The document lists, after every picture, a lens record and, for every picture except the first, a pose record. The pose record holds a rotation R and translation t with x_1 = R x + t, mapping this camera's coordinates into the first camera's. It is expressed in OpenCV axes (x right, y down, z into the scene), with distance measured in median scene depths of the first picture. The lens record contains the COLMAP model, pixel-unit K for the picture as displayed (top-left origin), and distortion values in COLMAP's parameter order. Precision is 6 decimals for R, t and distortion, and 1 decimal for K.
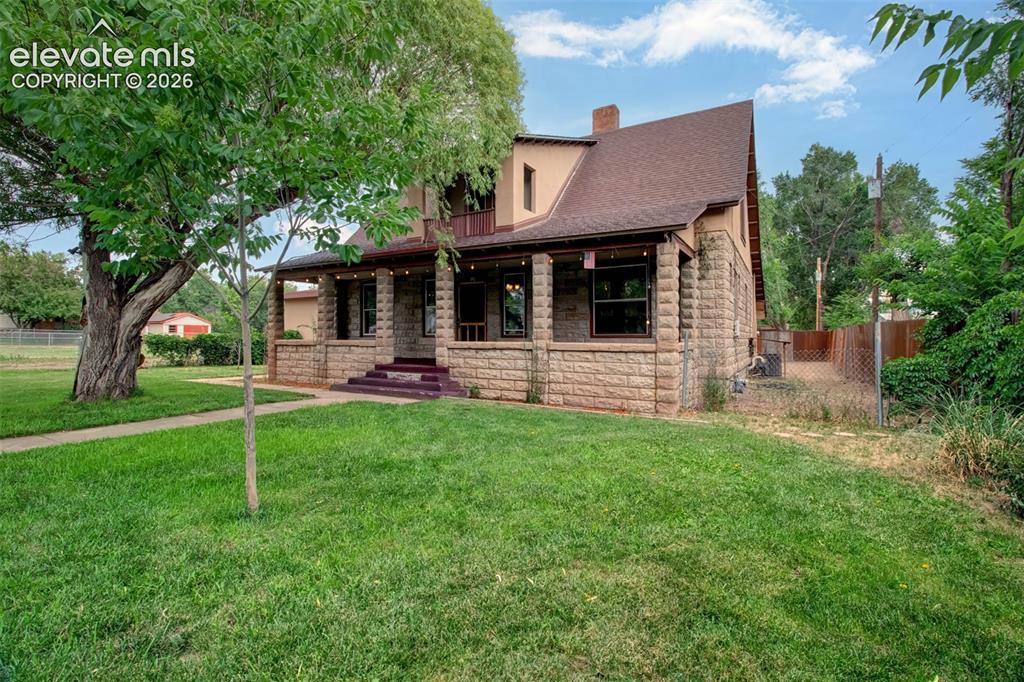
lens RADIAL K [[481.6, 0, 512.0], [0, 481.6, 341.0], [0, 0, 1]] dist [-0.001775, -0.000303]
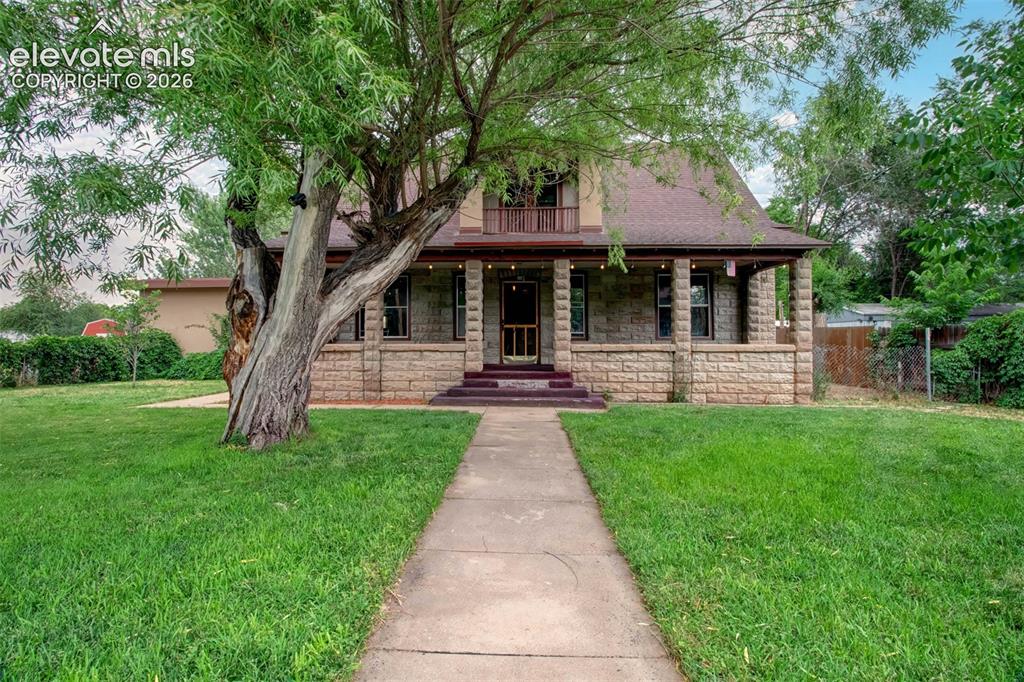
lens RADIAL K [[481.6, 0, 512.0], [0, 481.6, 341.0], [0, 0, 1]] dist [-0.001775, -0.000303]
pose [[0.887367, -0.004416, 0.461042, -0.692931], [0.008103, 0.999949, -0.006018, -0.000909], [-0.460992, 0.009076, 0.887358, 0.232562]]
